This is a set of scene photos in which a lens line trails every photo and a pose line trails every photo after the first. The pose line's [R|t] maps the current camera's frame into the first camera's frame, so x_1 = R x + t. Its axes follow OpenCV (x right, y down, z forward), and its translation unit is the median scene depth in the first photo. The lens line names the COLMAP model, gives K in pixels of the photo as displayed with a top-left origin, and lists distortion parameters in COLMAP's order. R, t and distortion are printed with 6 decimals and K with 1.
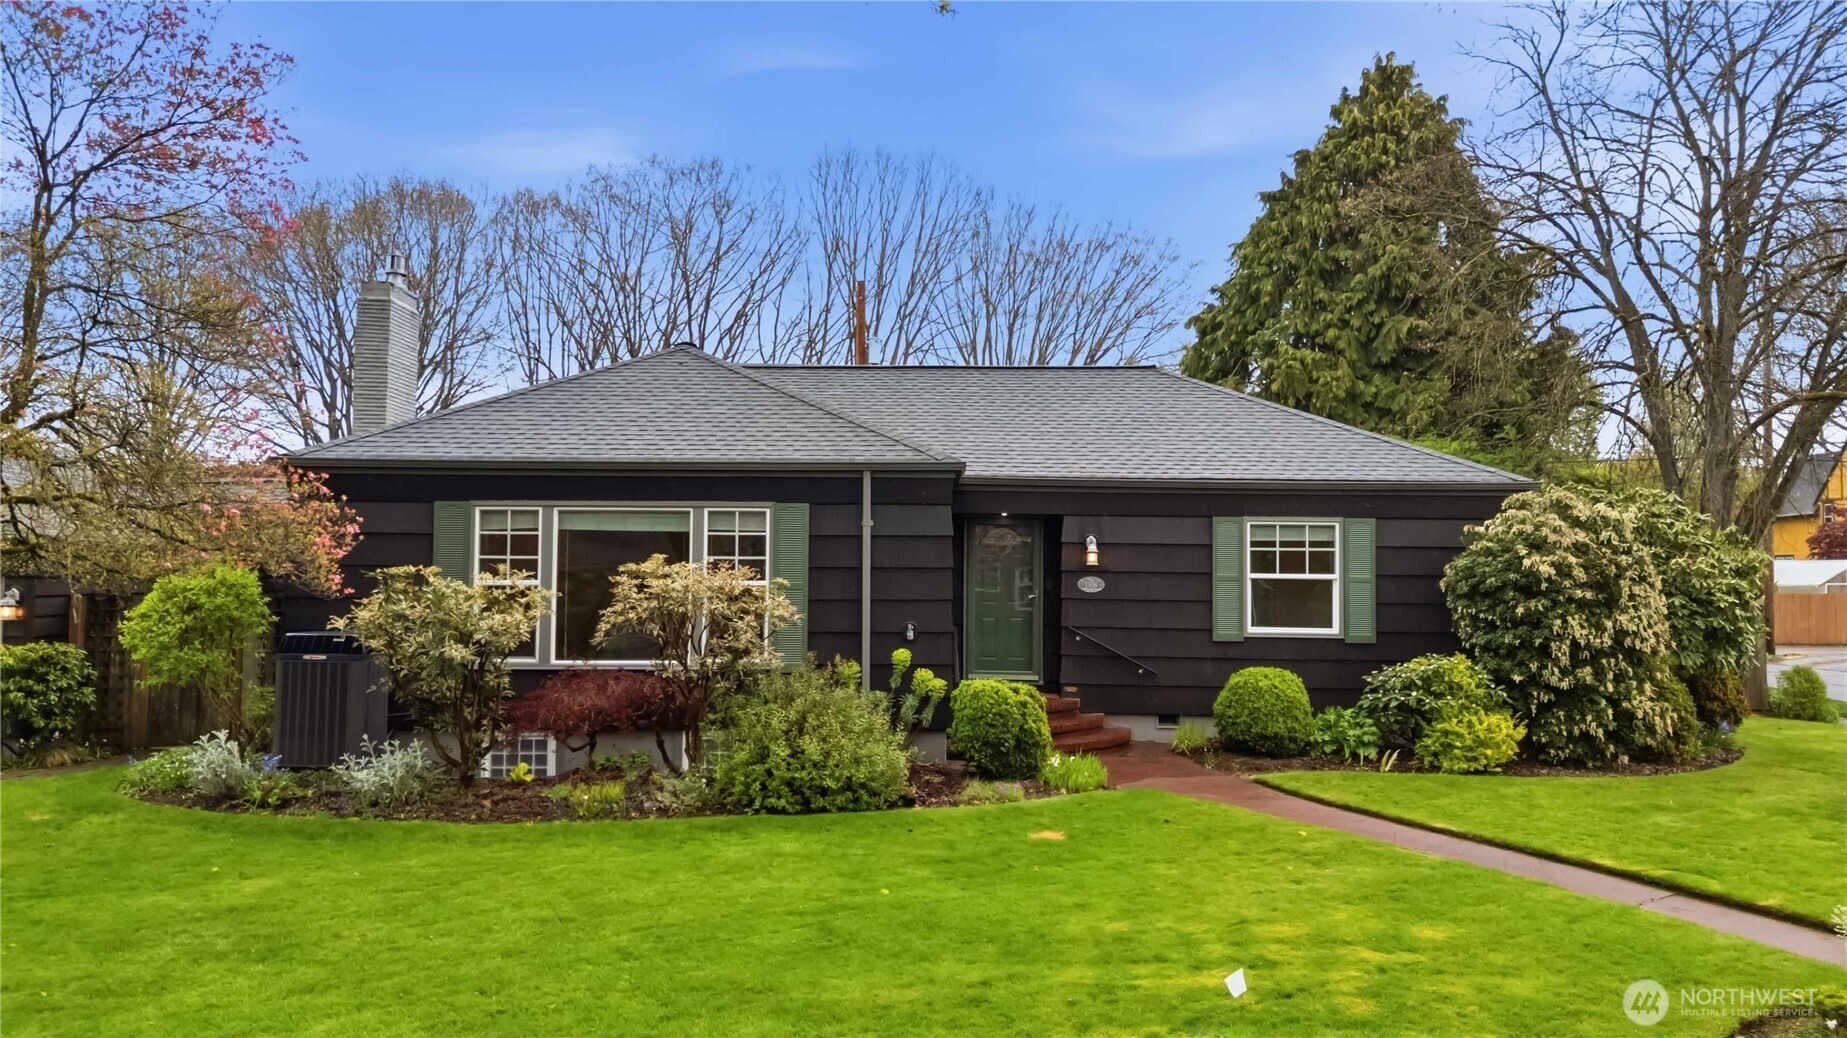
lens RADIAL K [[1298.8, 0, 923.5], [0, 1298.8, 519.0], [0, 0, 1]] dist [-0.001174, -0.001385]
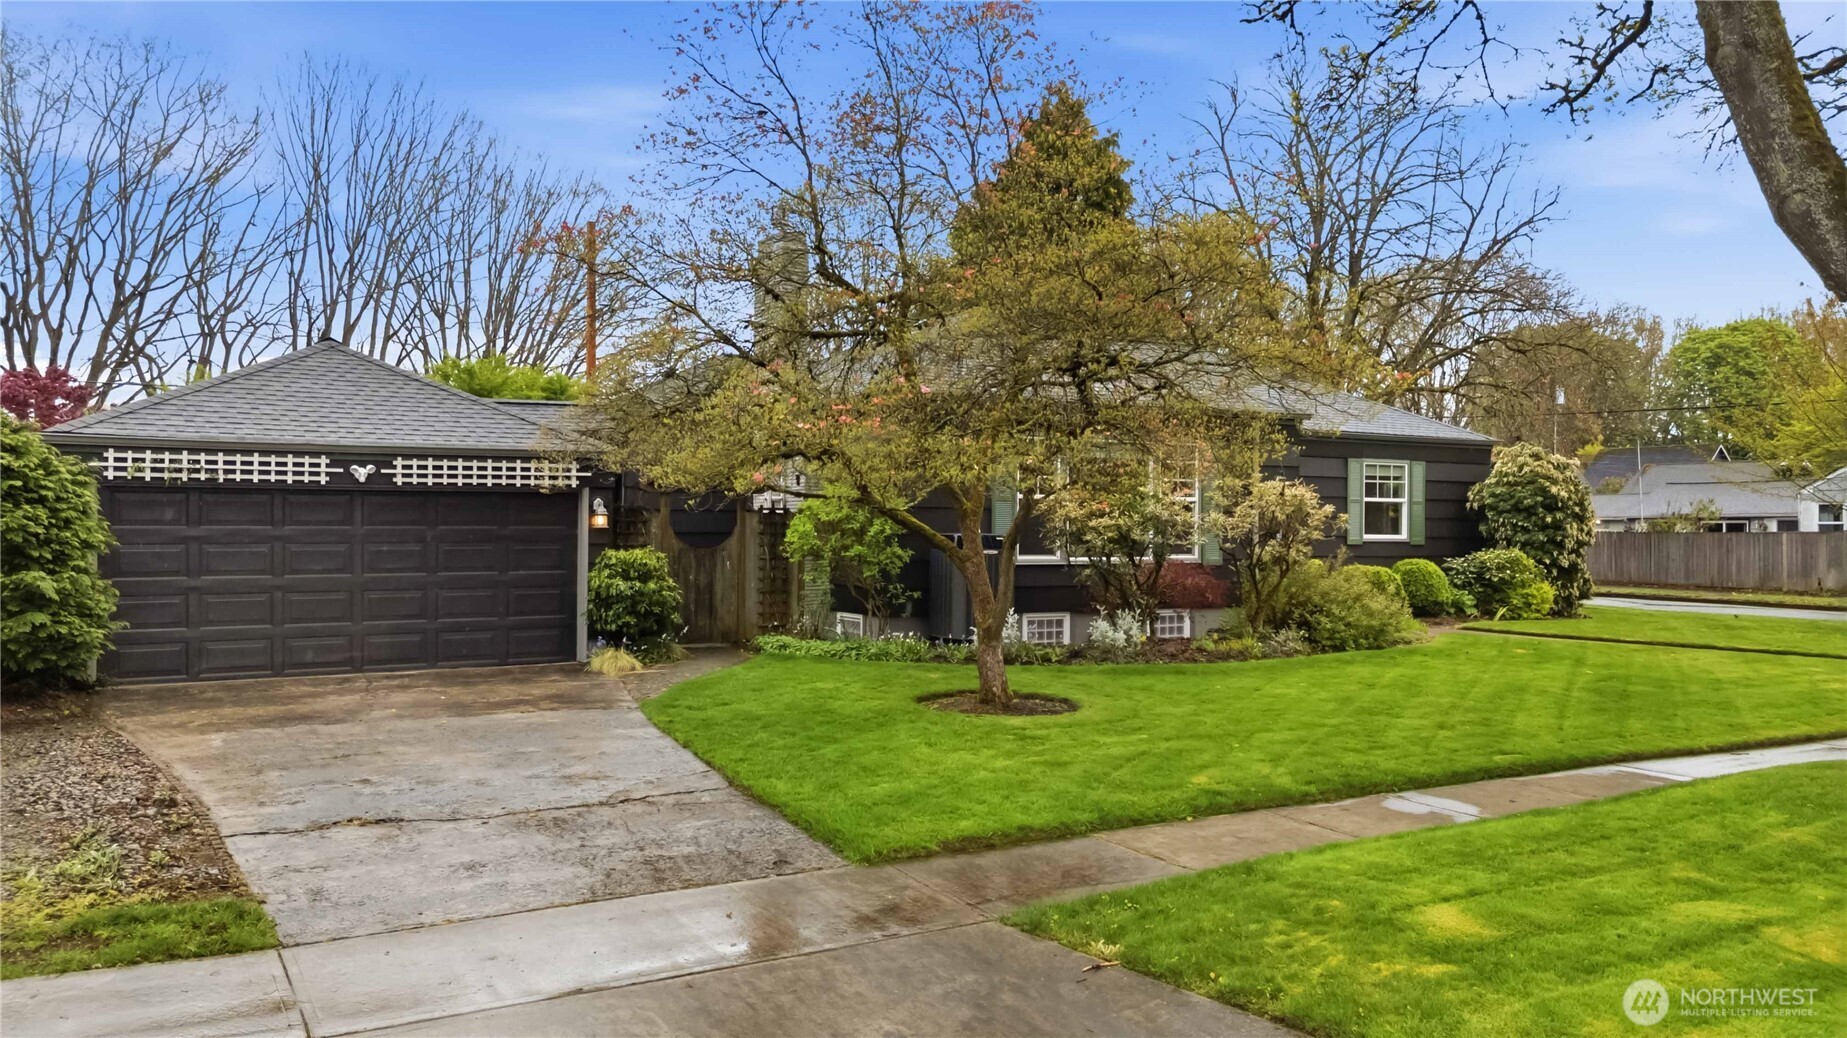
lens RADIAL K [[1298.8, 0, 923.5], [0, 1298.8, 519.0], [0, 0, 1]] dist [-0.001174, -0.001385]
pose [[0.877978, 0.002065, 0.478697, -0.986406], [-0.016862, 0.999503, 0.026616, 0.040066], [-0.478404, -0.031440, 0.877577, -0.040404]]
